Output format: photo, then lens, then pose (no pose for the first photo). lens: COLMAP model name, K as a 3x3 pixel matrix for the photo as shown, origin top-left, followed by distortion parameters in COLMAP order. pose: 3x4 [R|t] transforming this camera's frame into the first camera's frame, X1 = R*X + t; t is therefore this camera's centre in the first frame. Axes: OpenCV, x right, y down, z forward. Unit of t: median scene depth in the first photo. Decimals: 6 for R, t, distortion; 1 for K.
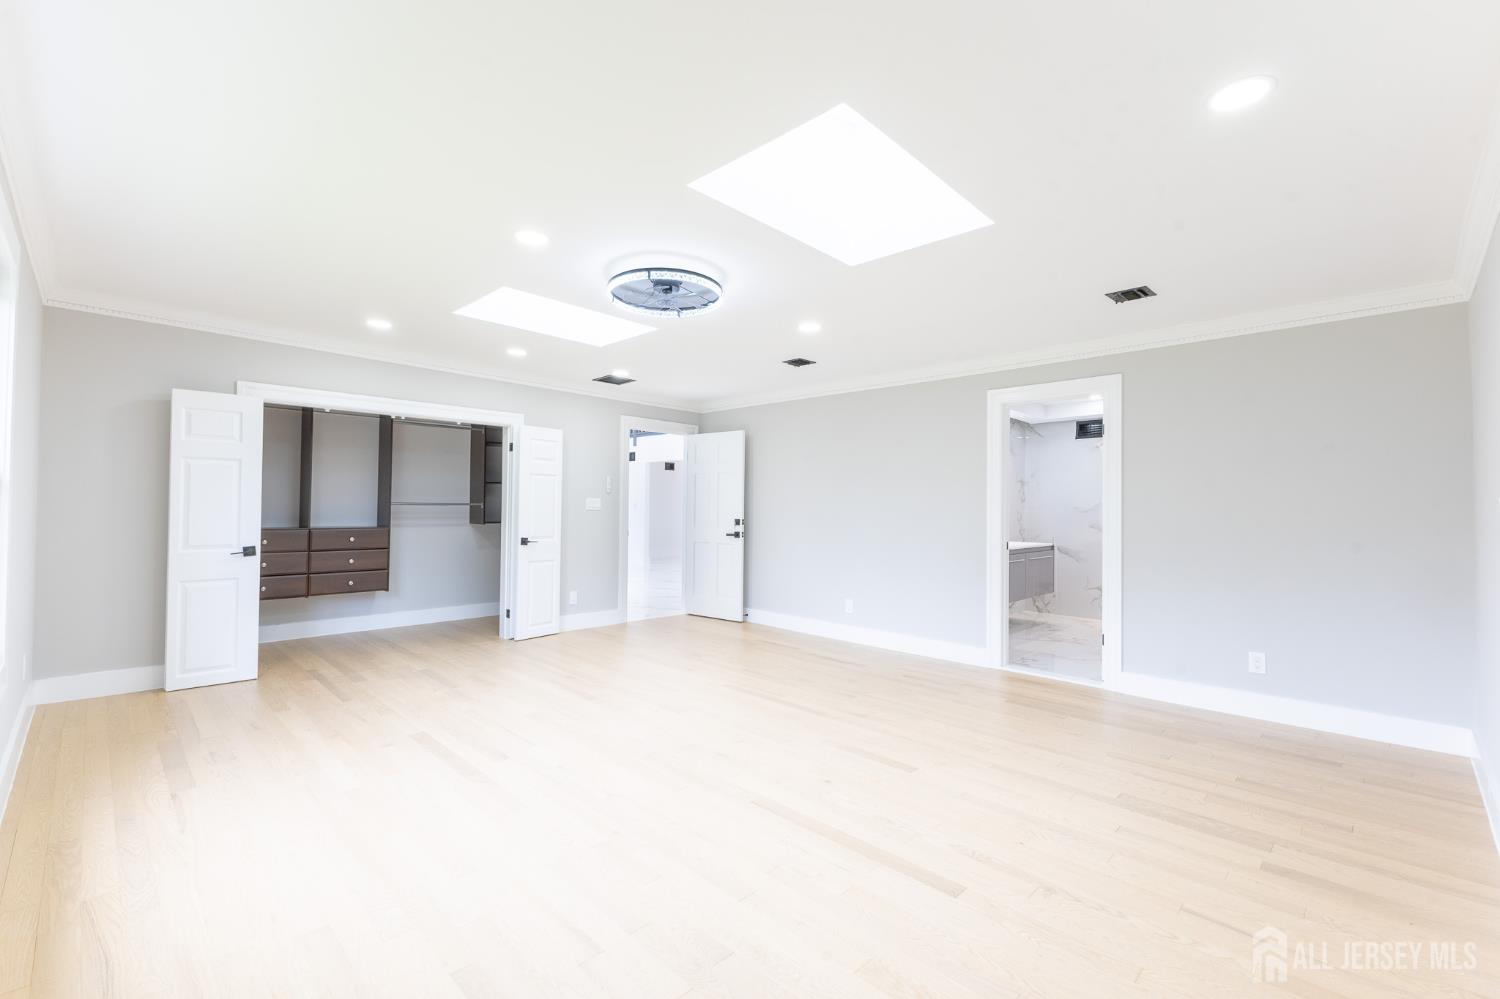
lens RADIAL K [[637.1, 0, 750.0], [0, 637.1, 499.5], [0, 0, 1]] dist [0.002292, 0.000117]
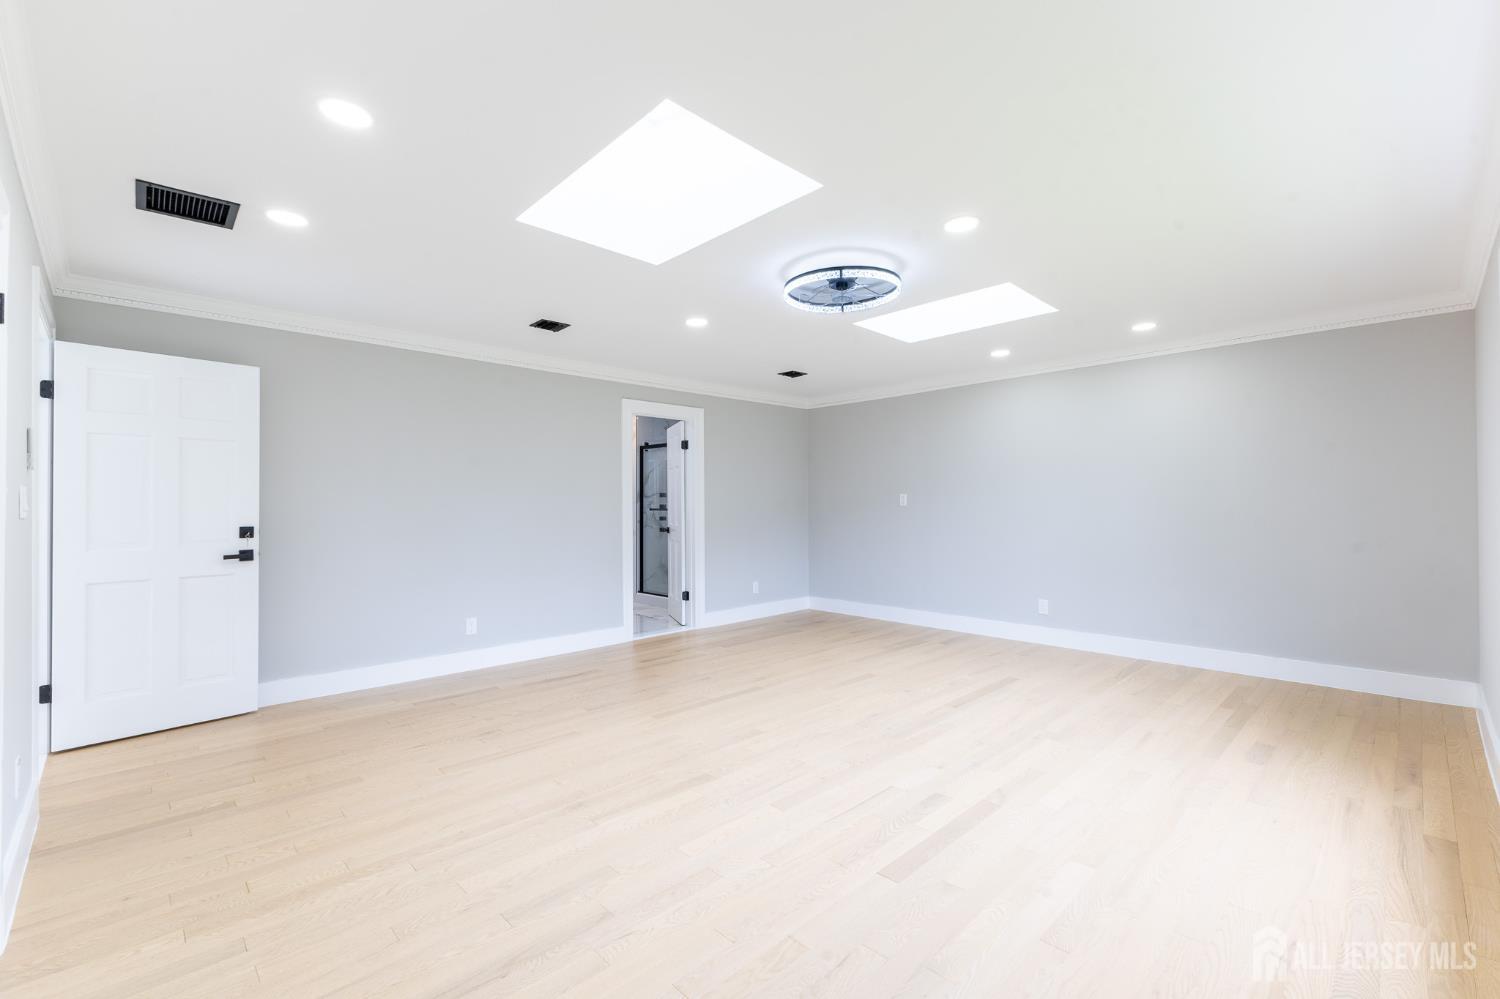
lens RADIAL K [[637.1, 0, 750.0], [0, 637.1, 499.5], [0, 0, 1]] dist [0.002292, 0.000117]
pose [[0.024118, -0.009334, 0.999666, -0.788208], [-0.018891, 0.999774, 0.009791, -0.009858], [-0.999531, -0.019121, 0.023936, 0.765419]]
